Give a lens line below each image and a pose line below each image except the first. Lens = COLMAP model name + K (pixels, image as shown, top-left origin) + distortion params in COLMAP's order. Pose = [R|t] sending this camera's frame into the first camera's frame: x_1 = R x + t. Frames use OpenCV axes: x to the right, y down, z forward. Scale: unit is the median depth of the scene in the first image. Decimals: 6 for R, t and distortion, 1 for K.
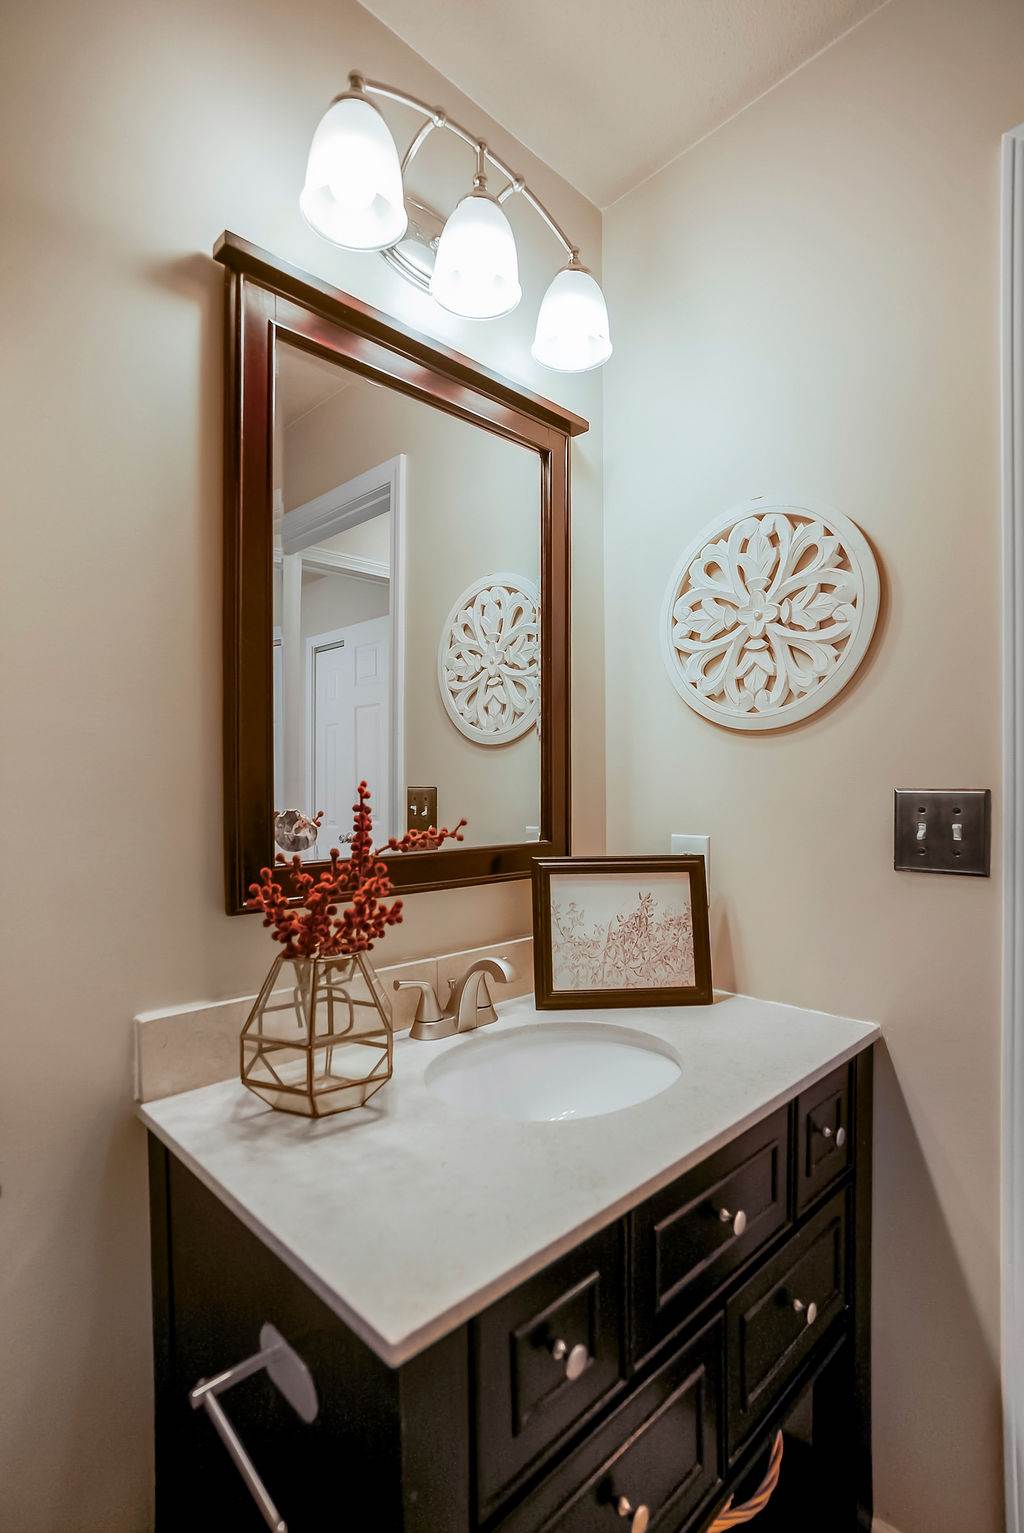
lens RADIAL K [[731.0, 0, 513.9], [0, 731.0, 789.7], [0, 0, 1]] dist [-0.036201, 0.020859]
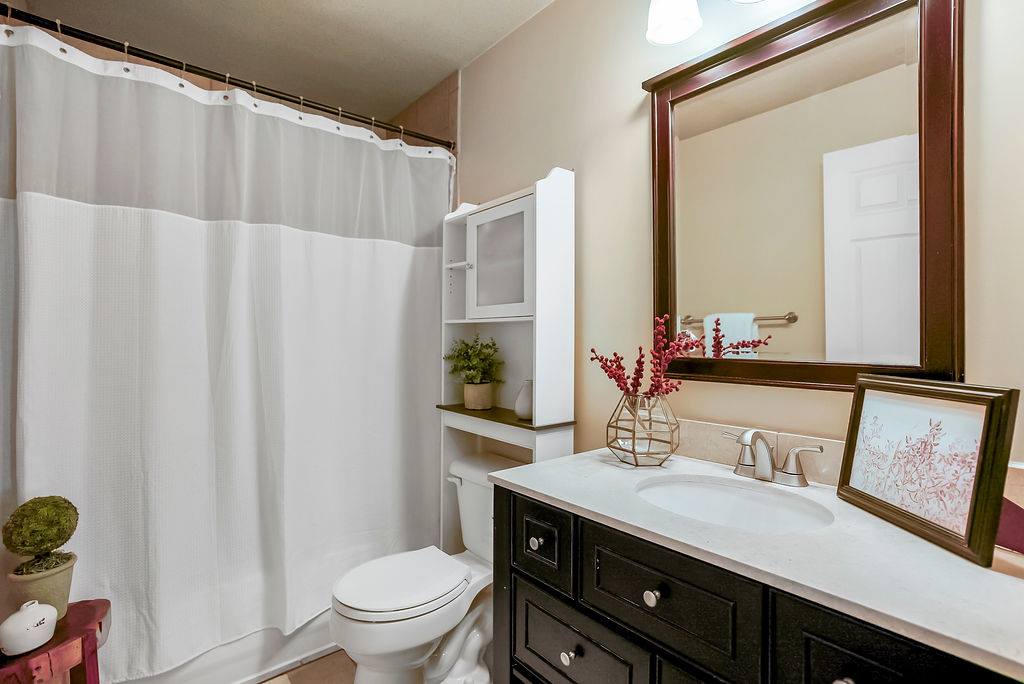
lens RADIAL K [[488.3, 0, 512.0], [0, 488.3, 342.0], [0, 0, 1]] dist [-0.036201, 0.020859]
pose [[-0.085766, 0.007993, -0.996283, 0.860869], [-0.006326, 0.999943, 0.008567, 0.039011], [0.996295, 0.007038, -0.085711, 0.512965]]
